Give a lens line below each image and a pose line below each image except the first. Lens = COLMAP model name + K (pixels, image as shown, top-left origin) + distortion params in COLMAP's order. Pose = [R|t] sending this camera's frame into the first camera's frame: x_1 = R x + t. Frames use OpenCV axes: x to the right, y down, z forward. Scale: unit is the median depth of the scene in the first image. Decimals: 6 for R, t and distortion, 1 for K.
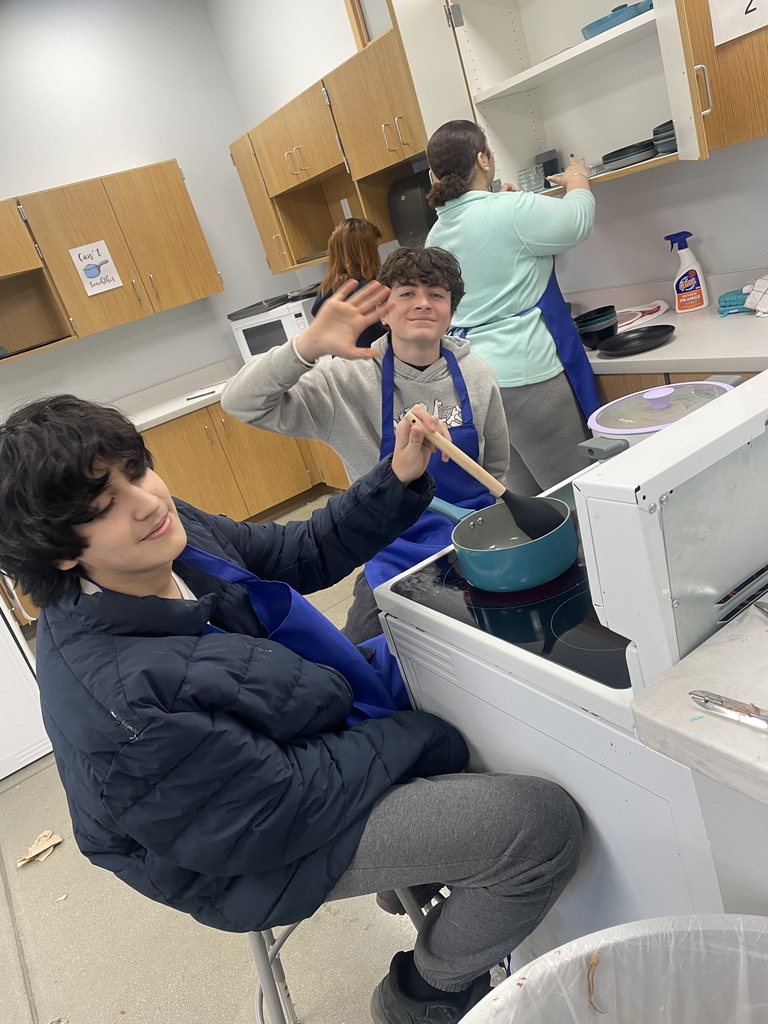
lens RADIAL K [[777.1, 0, 386.0], [0, 777.1, 513.1], [0, 0, 1]] dist [0.032780, -0.003557]
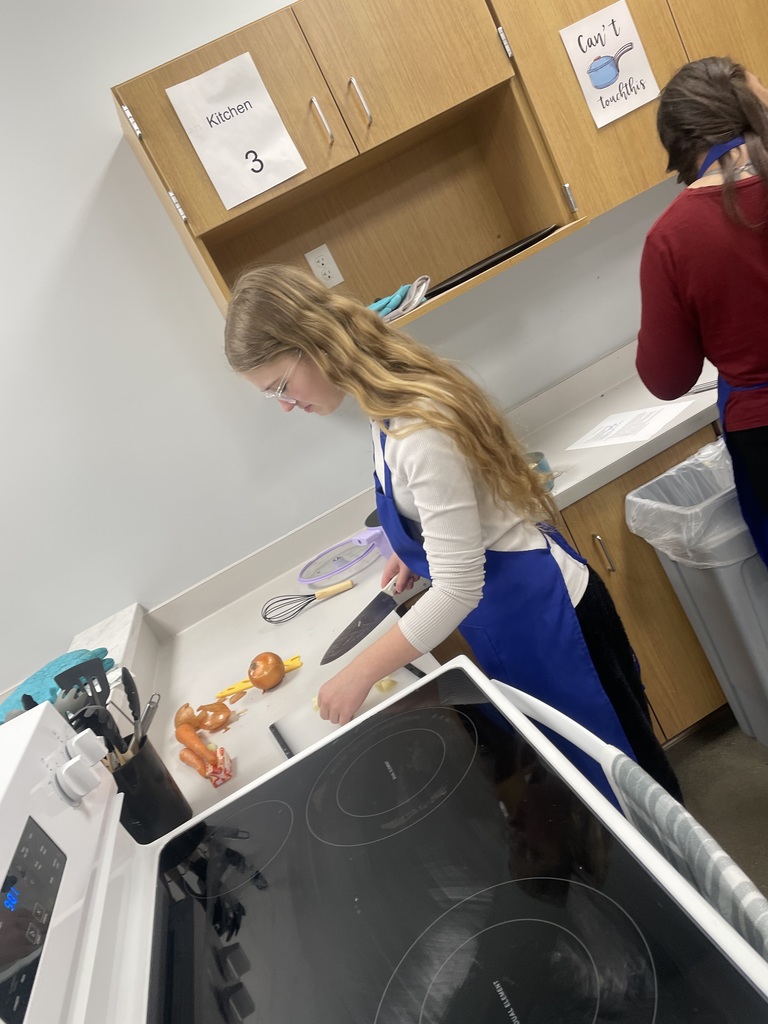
lens RADIAL K [[777.1, 0, 383.3], [0, 777.1, 511.9], [0, 0, 1]] dist [0.032780, -0.003557]
pose [[0.941672, -0.056102, -0.331822, -0.357249], [0.069488, 0.997173, 0.028606, -0.070681], [0.329279, -0.049996, 0.942908, 0.501849]]
